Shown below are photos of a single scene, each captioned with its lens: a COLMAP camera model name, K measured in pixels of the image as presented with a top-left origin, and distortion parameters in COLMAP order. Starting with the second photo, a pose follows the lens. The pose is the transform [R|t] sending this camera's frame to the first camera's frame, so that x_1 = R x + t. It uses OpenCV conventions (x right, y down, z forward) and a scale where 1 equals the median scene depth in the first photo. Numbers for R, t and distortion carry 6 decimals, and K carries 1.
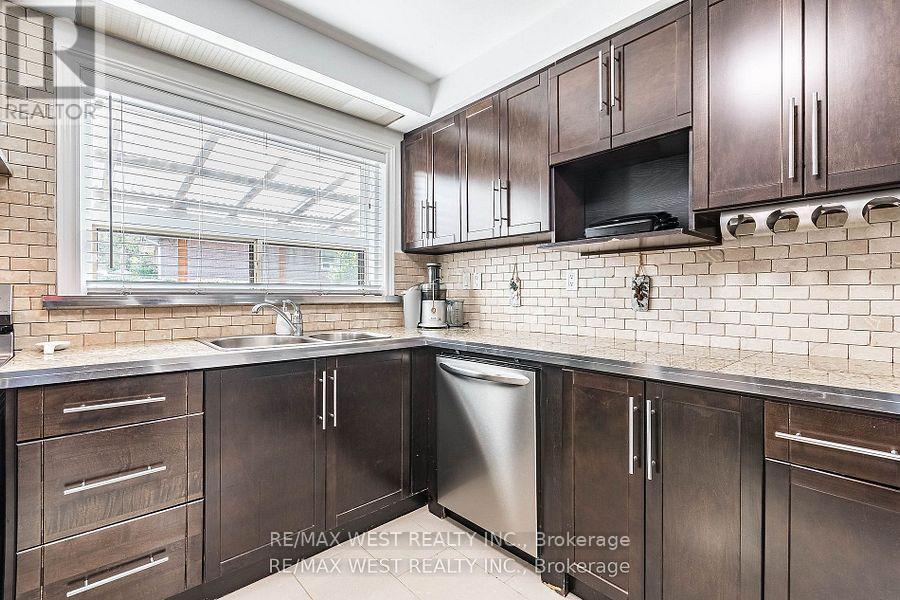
lens RADIAL K [[397.2, 0, 444.5], [0, 397.2, 295.2], [0, 0, 1]] dist [-0.004951, -0.000152]
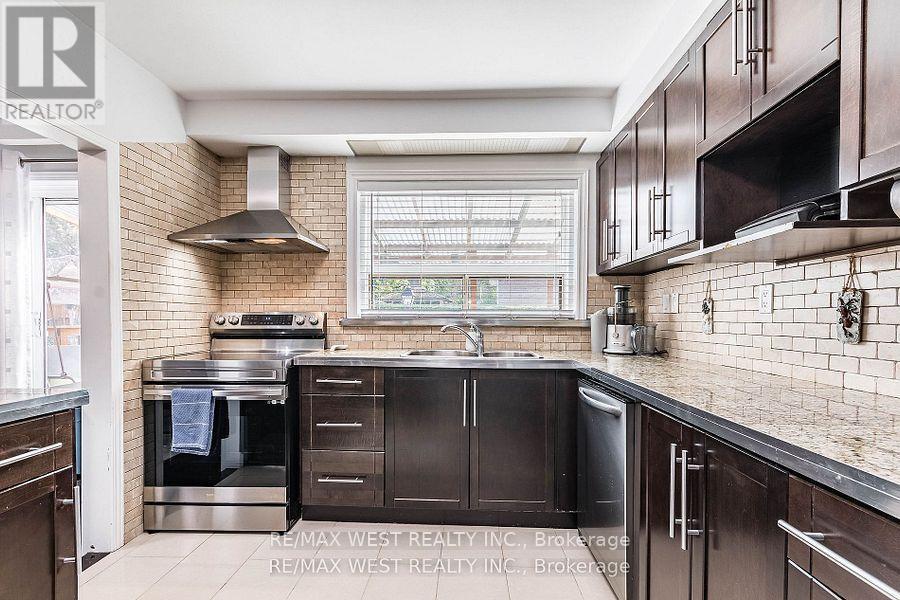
lens RADIAL K [[397.2, 0, 448.3], [0, 397.2, 324.0], [0, 0, 1]] dist [-0.004951, -0.000152]
pose [[0.714123, 0.010714, -0.699938, 0.391722], [-0.004256, 0.999931, 0.010964, 0.002623], [0.700007, -0.004851, 0.714119, 0.053428]]
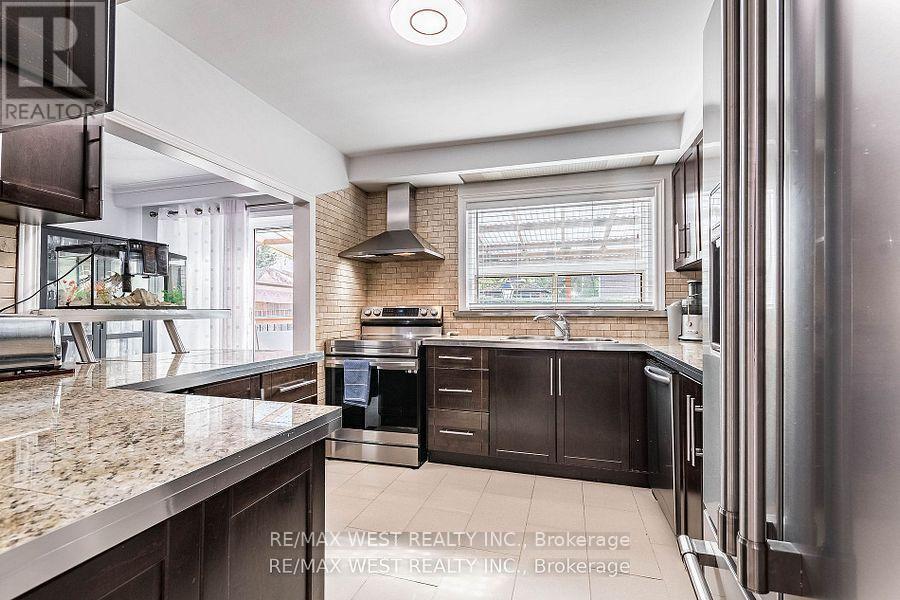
lens RADIAL K [[397.2, 0, 454.1], [0, 397.2, 304.0], [0, 0, 1]] dist [-0.004951, -0.000152]
pose [[0.528746, -0.016149, -0.848626, 0.621300], [0.000959, 0.999830, -0.018428, 0.002975], [0.848780, 0.008930, 0.528671, -0.127653]]
